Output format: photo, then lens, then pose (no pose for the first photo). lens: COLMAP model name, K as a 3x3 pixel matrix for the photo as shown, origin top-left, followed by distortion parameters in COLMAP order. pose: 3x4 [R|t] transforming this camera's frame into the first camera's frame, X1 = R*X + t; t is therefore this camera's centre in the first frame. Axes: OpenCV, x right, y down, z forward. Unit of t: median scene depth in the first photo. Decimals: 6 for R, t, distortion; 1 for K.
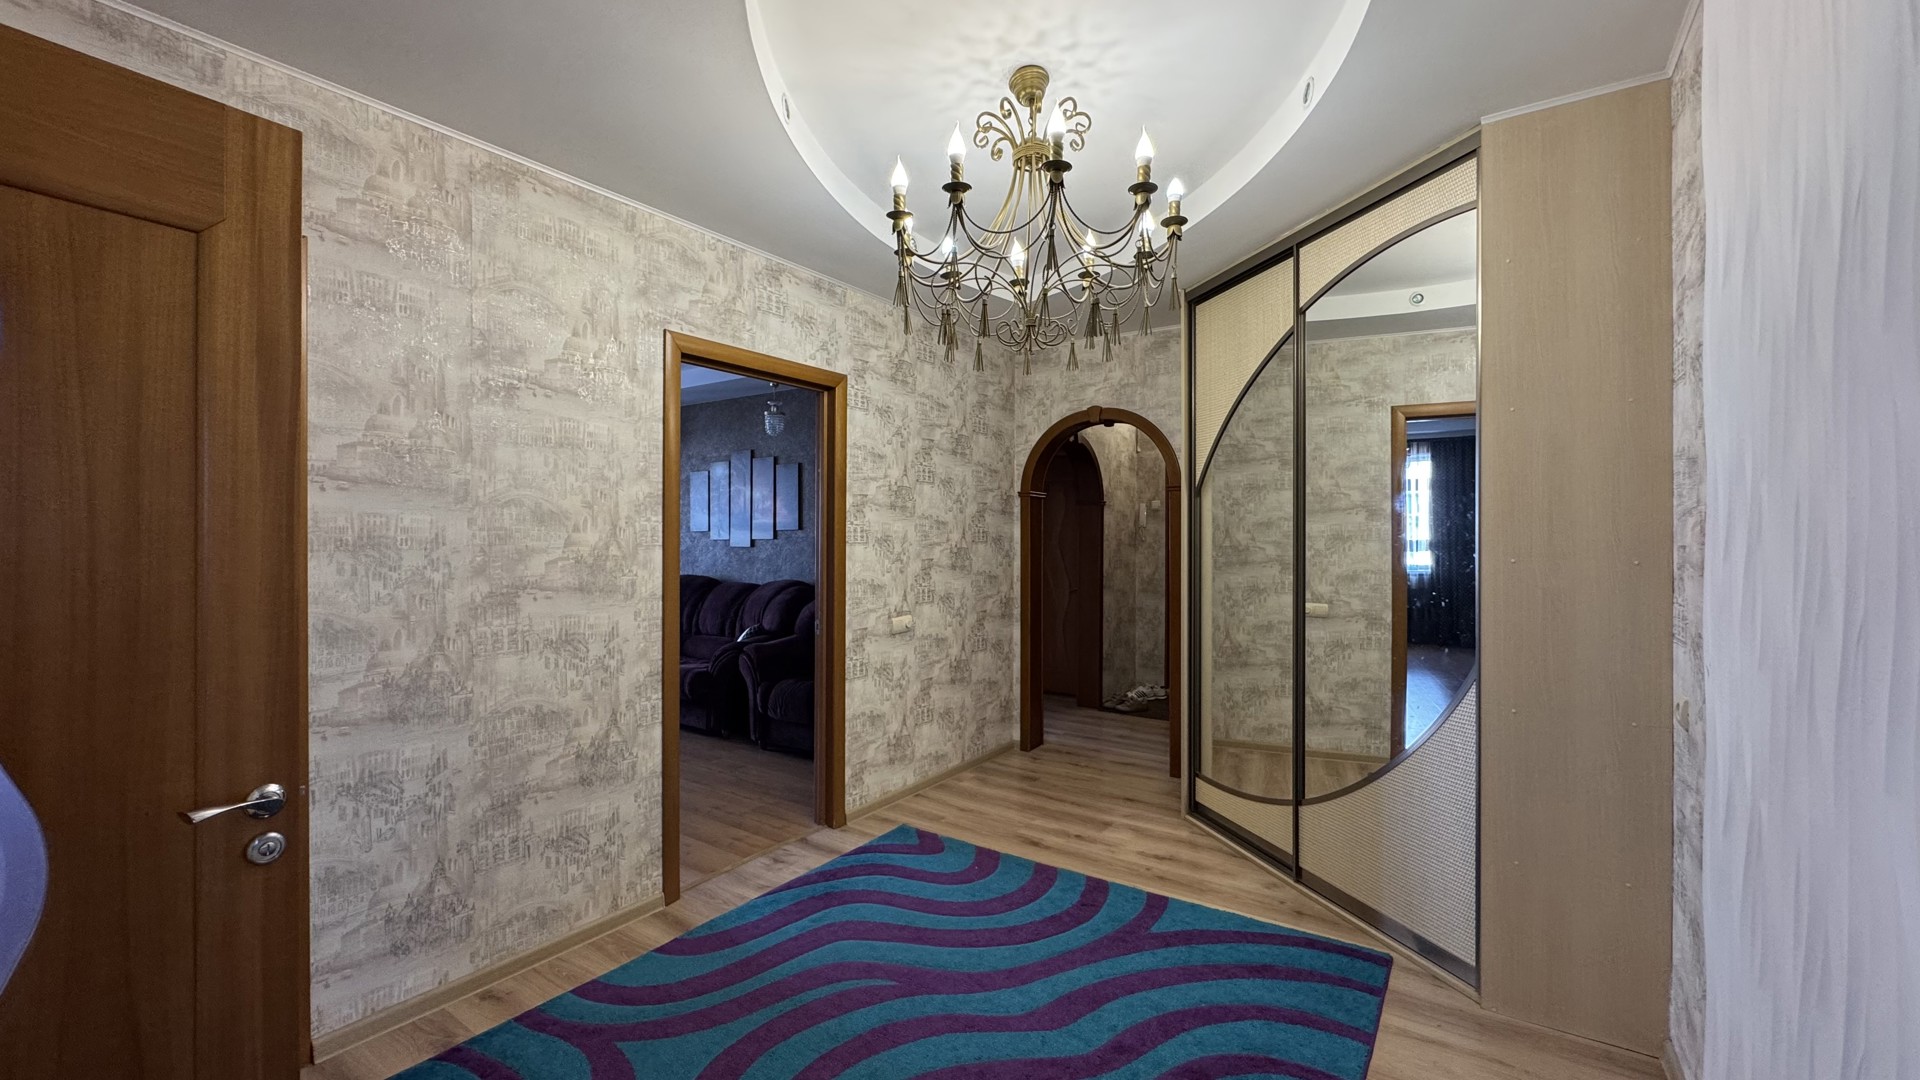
lens RADIAL K [[761.4, 0, 961.8], [0, 761.4, 536.1], [0, 0, 1]] dist [-0.001851, -0.000120]
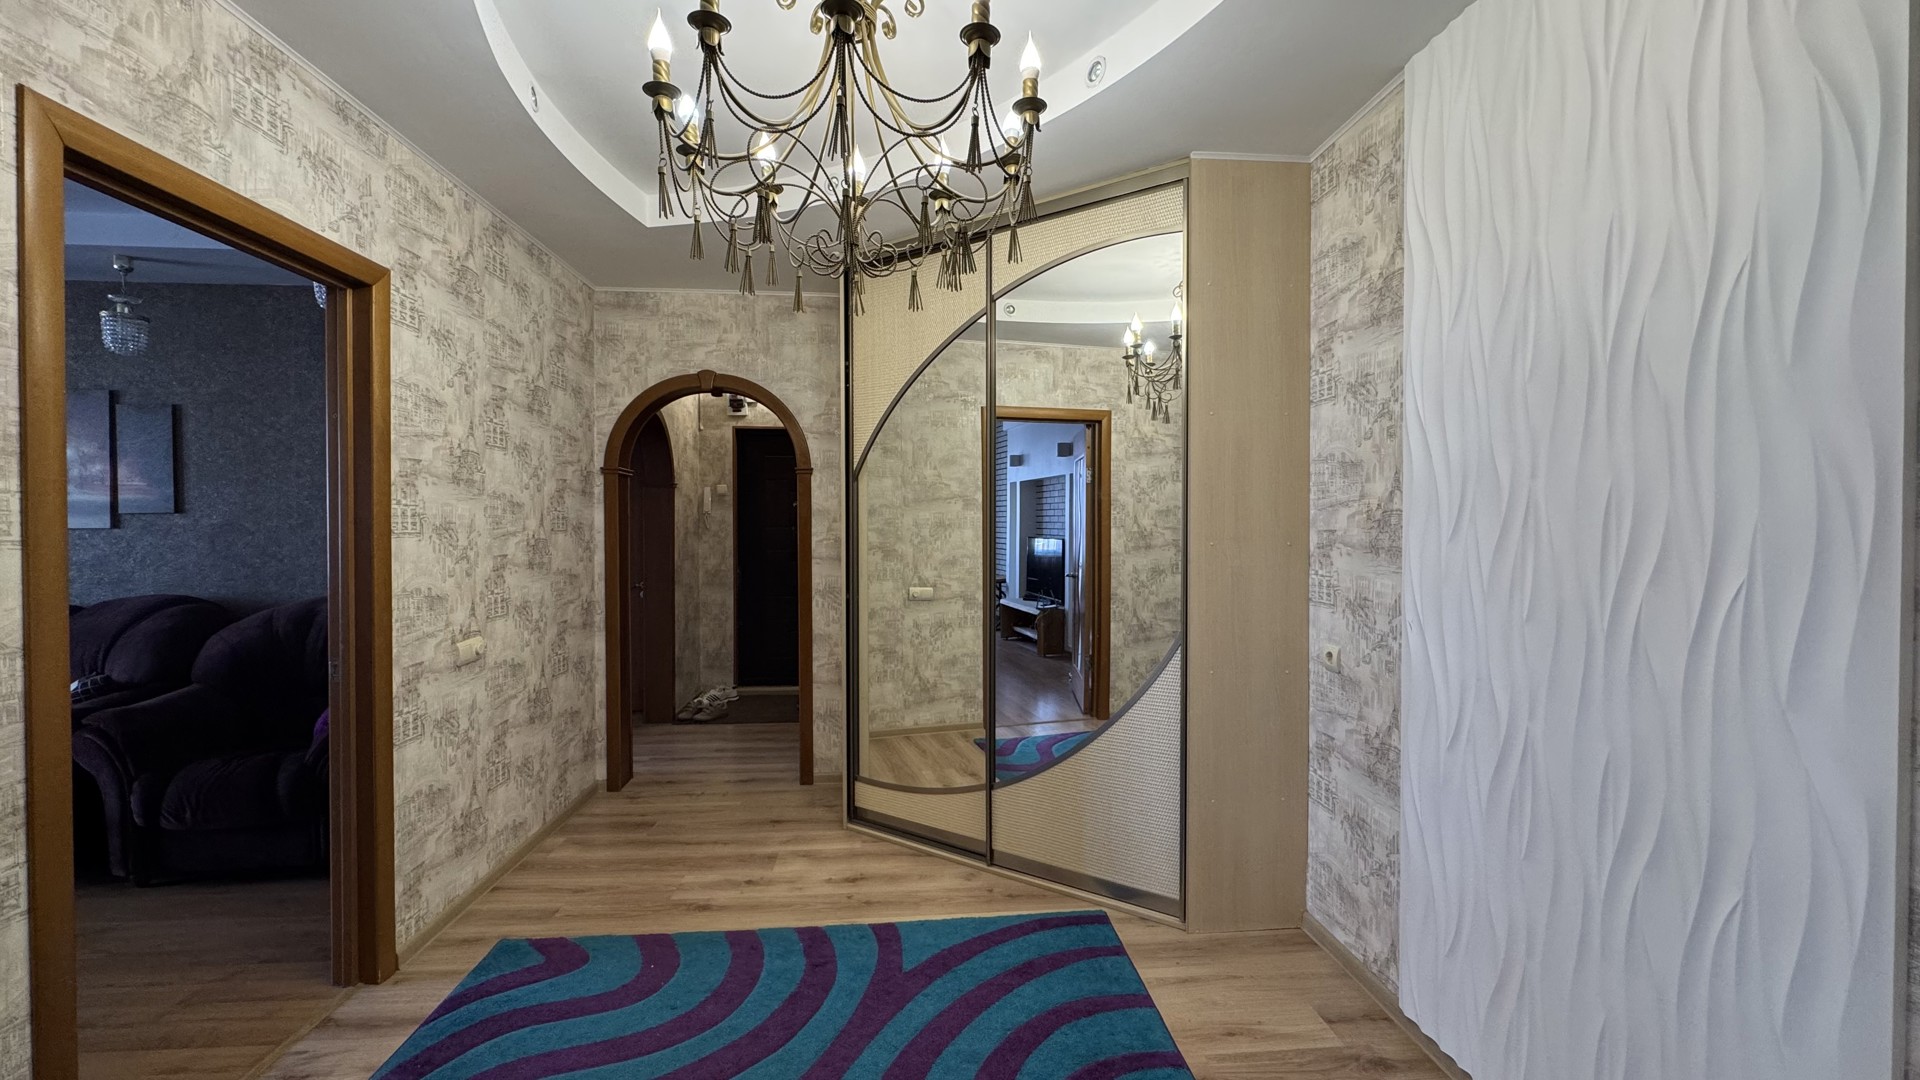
lens RADIAL K [[761.4, 0, 961.8], [0, 761.4, 536.1], [0, 0, 1]] dist [-0.001851, -0.000120]
pose [[0.775831, -0.010498, 0.630854, -0.177298], [0.000487, 0.999871, 0.016040, 0.001179], [-0.630941, -0.012137, 0.775736, 0.196095]]
